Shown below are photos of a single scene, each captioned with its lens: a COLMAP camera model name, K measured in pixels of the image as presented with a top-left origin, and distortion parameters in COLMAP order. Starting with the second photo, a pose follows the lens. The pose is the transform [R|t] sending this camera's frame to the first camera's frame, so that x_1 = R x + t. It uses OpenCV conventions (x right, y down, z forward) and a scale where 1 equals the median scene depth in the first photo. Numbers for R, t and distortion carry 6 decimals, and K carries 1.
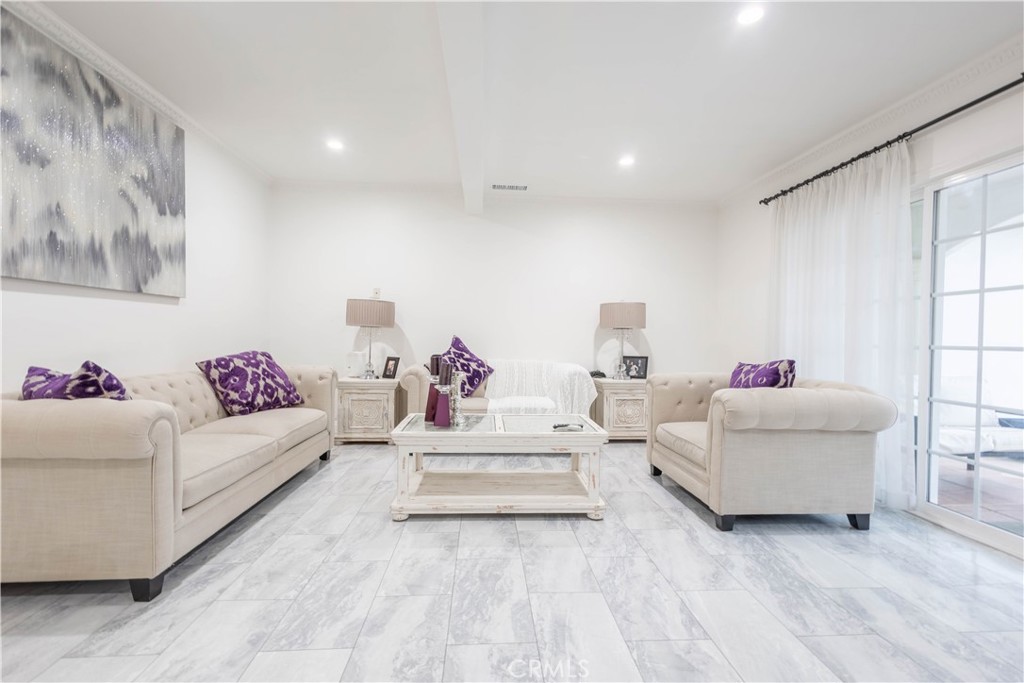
lens RADIAL K [[467.9, 0, 510.9], [0, 467.9, 342.7], [0, 0, 1]] dist [0.014197, -0.005406]
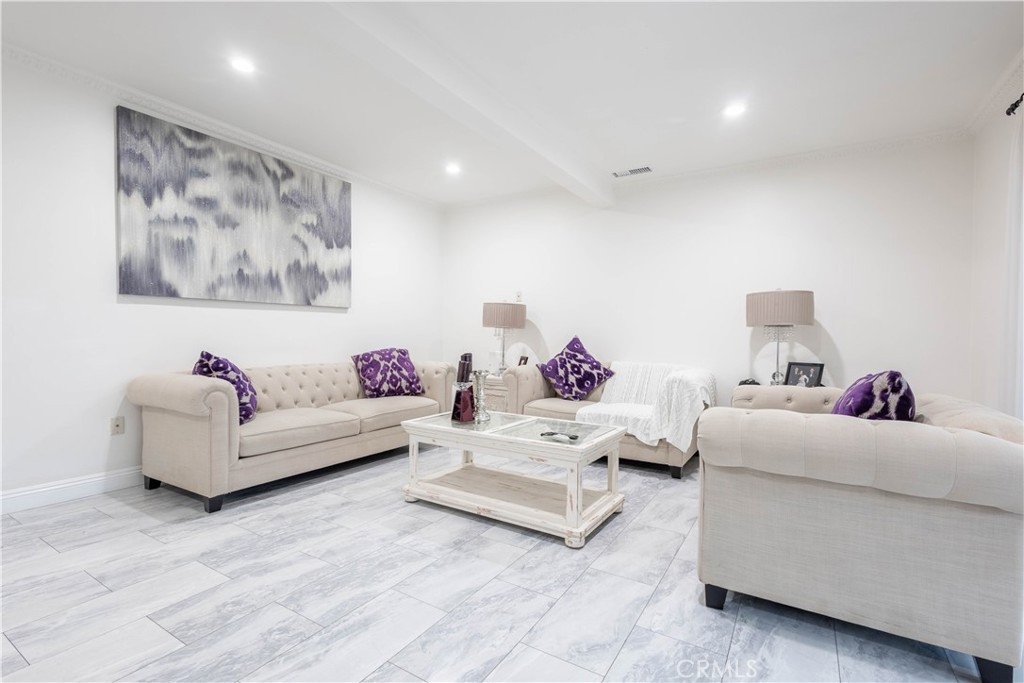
lens RADIAL K [[467.9, 0, 510.8], [0, 467.9, 341.1], [0, 0, 1]] dist [0.014197, -0.005406]
pose [[0.815109, 0.003403, -0.579297, 0.593878], [-0.008564, 0.999944, -0.006176, 0.004971], [0.579244, 0.009995, 0.815093, 0.230935]]
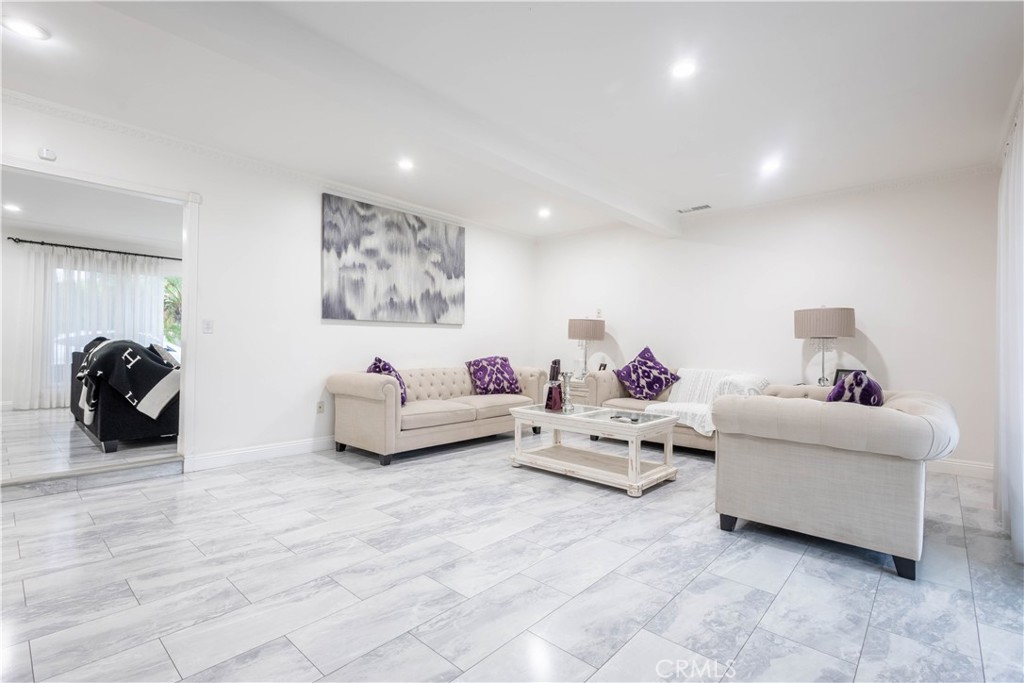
lens RADIAL K [[467.9, 0, 511.2], [0, 467.9, 340.3], [0, 0, 1]] dist [0.014197, -0.005406]
pose [[0.697502, -0.012637, -0.716471, 0.845679], [-0.011077, 0.999535, -0.028413, 0.011167], [0.716497, 0.027754, 0.697038, -0.082032]]
